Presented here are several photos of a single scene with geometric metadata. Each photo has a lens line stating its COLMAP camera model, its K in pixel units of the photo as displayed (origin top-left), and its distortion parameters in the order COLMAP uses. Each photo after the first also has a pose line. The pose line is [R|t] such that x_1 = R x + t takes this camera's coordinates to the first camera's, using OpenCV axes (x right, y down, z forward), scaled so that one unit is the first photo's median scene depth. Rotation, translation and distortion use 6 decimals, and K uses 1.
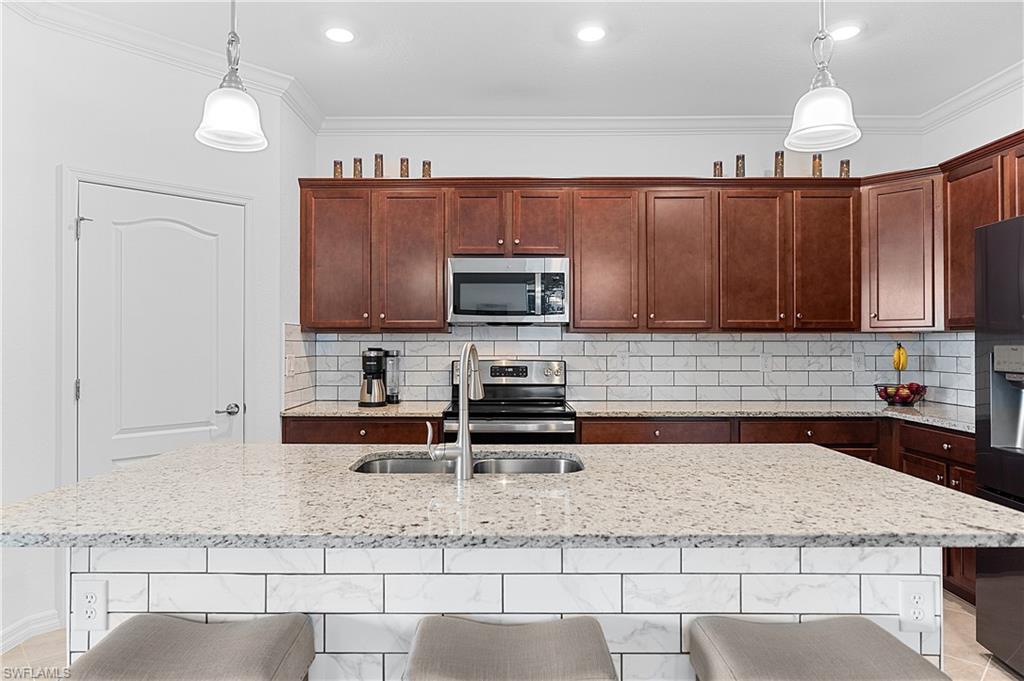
lens RADIAL K [[613.3, 0, 501.1], [0, 613.3, 339.1], [0, 0, 1]] dist [-0.010274, 0.002199]
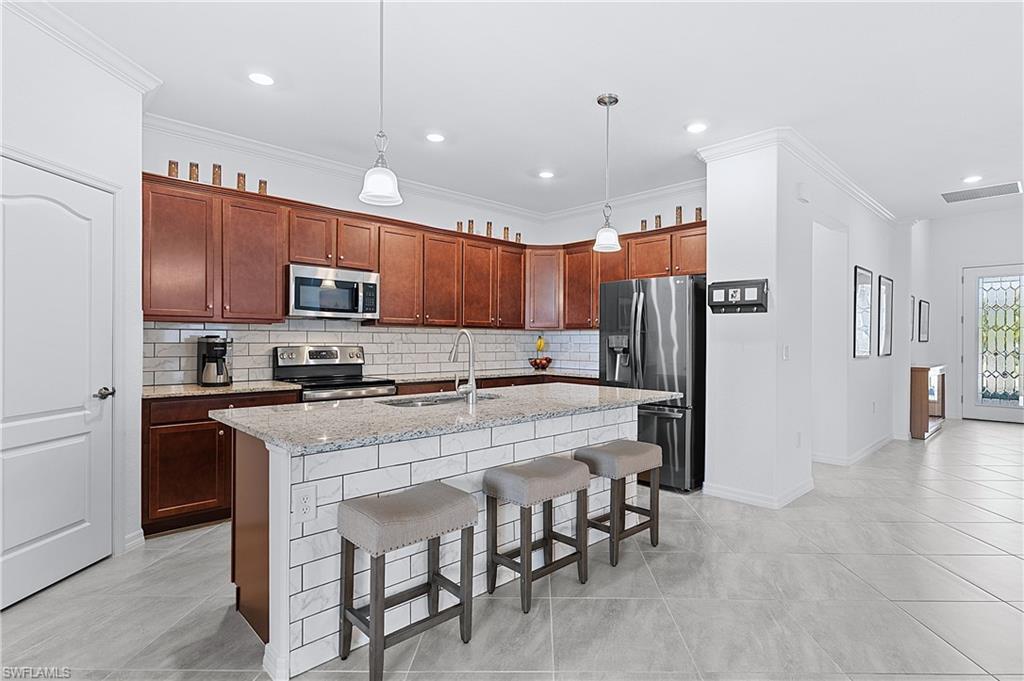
lens RADIAL K [[519.1, 0, 544.9], [0, 519.1, 344.0], [0, 0, 1]] dist [0.002513, -0.000589]
pose [[0.691995, -0.000585, 0.721902, -0.493529], [-0.010243, 0.999891, 0.010629, 0.014399], [-0.721829, -0.014749, 0.691914, -0.111678]]
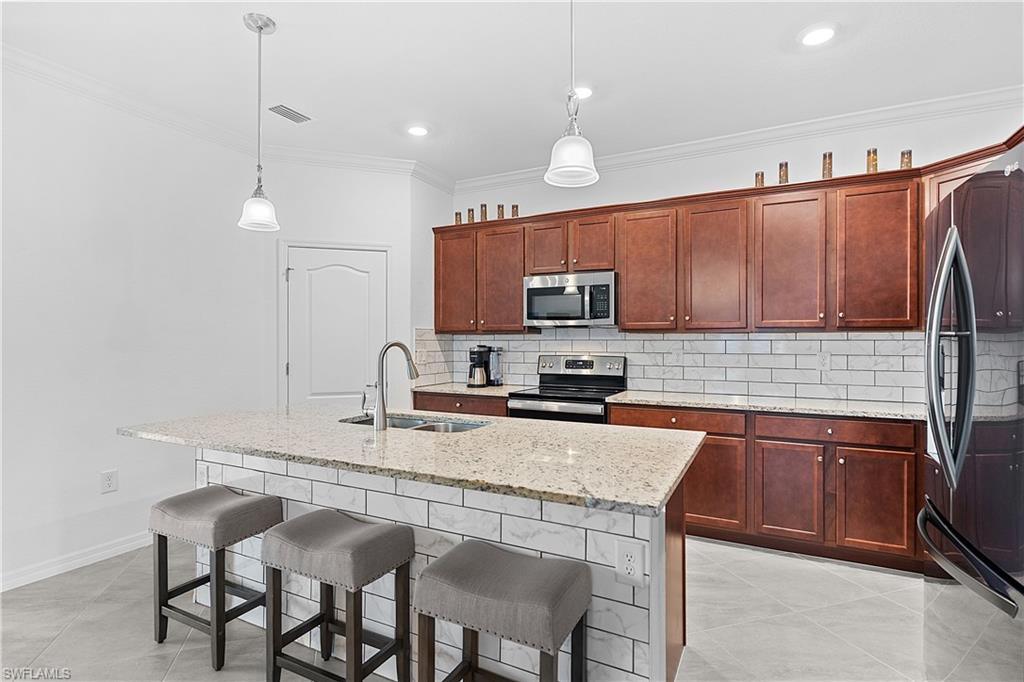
lens RADIAL K [[510.0, 0, 506.7], [0, 510.0, 342.7], [0, 0, 1]] dist [-0.003781, 0.001345]
pose [[0.890490, 0.002006, -0.454999, 0.381565], [0.001491, 0.999972, 0.007326, 0.000356], [0.455001, -0.007202, 0.890462, 0.005208]]
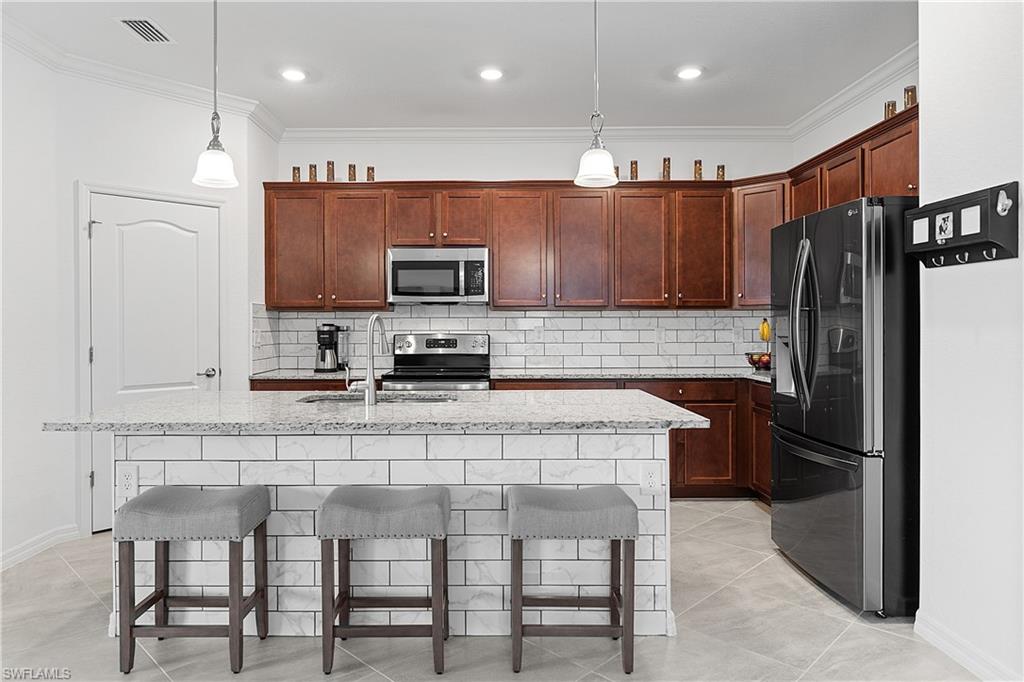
lens RADIAL K [[653.7, 0, 487.8], [0, 653.7, 328.1], [0, 0, 1]] dist [-0.015432, 0.012501]
pose [[0.999991, -0.003059, 0.003033, 0.105792], [0.003029, 0.999946, 0.009905, 0.011678], [-0.003064, -0.009896, 0.999946, -0.285198]]
